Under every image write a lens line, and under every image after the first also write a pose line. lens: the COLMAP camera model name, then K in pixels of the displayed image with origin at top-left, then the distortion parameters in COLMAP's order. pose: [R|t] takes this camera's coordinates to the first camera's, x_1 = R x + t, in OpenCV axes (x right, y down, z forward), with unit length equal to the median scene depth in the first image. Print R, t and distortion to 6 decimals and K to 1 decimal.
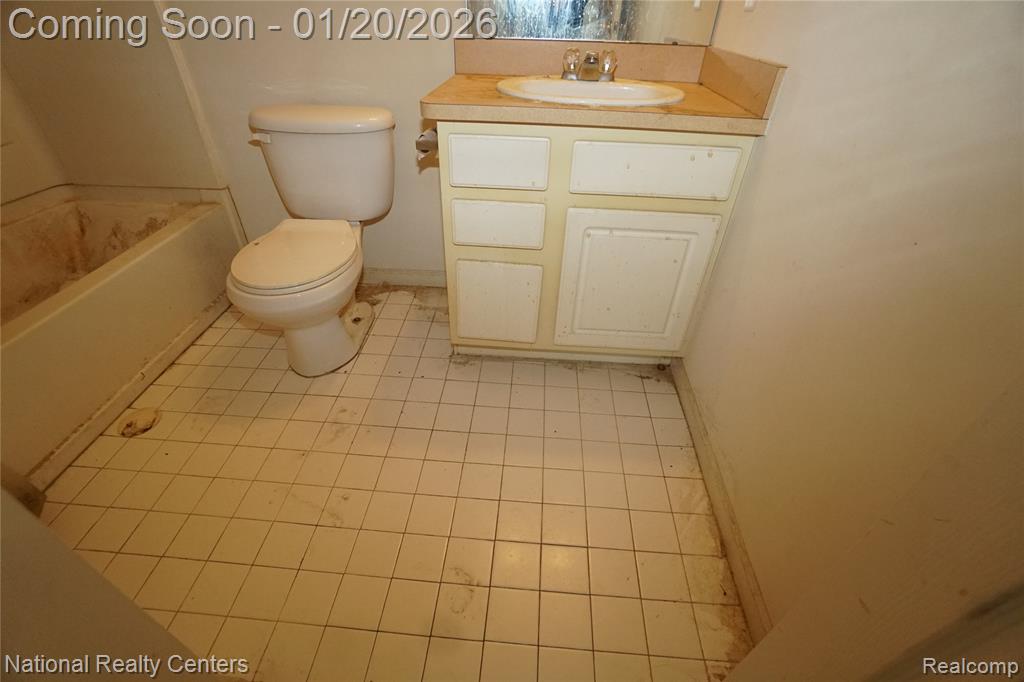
lens RADIAL K [[453.4, 0, 501.4], [0, 453.4, 341.2], [0, 0, 1]] dist [-0.066043, 0.025882]
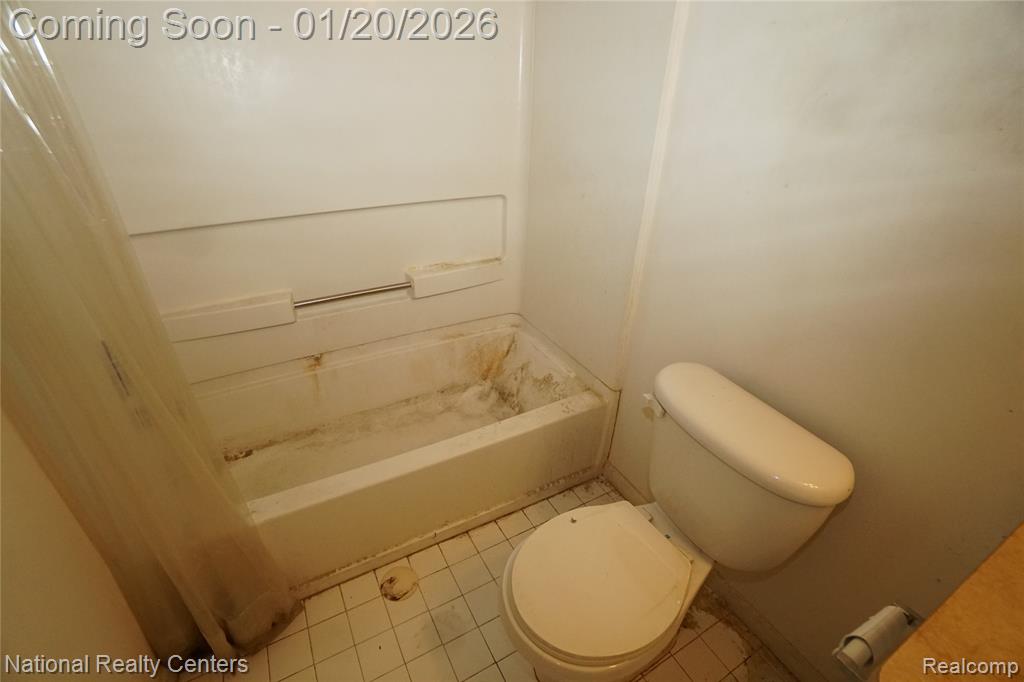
lens RADIAL K [[453.4, 0, 501.4], [0, 453.4, 341.2], [0, 0, 1]] dist [-0.066043, 0.025882]
pose [[0.537281, 0.416547, -0.733360, -0.117323], [-0.529011, 0.843654, 0.091625, -0.383408], [0.656869, 0.338727, 0.673637, 0.185496]]
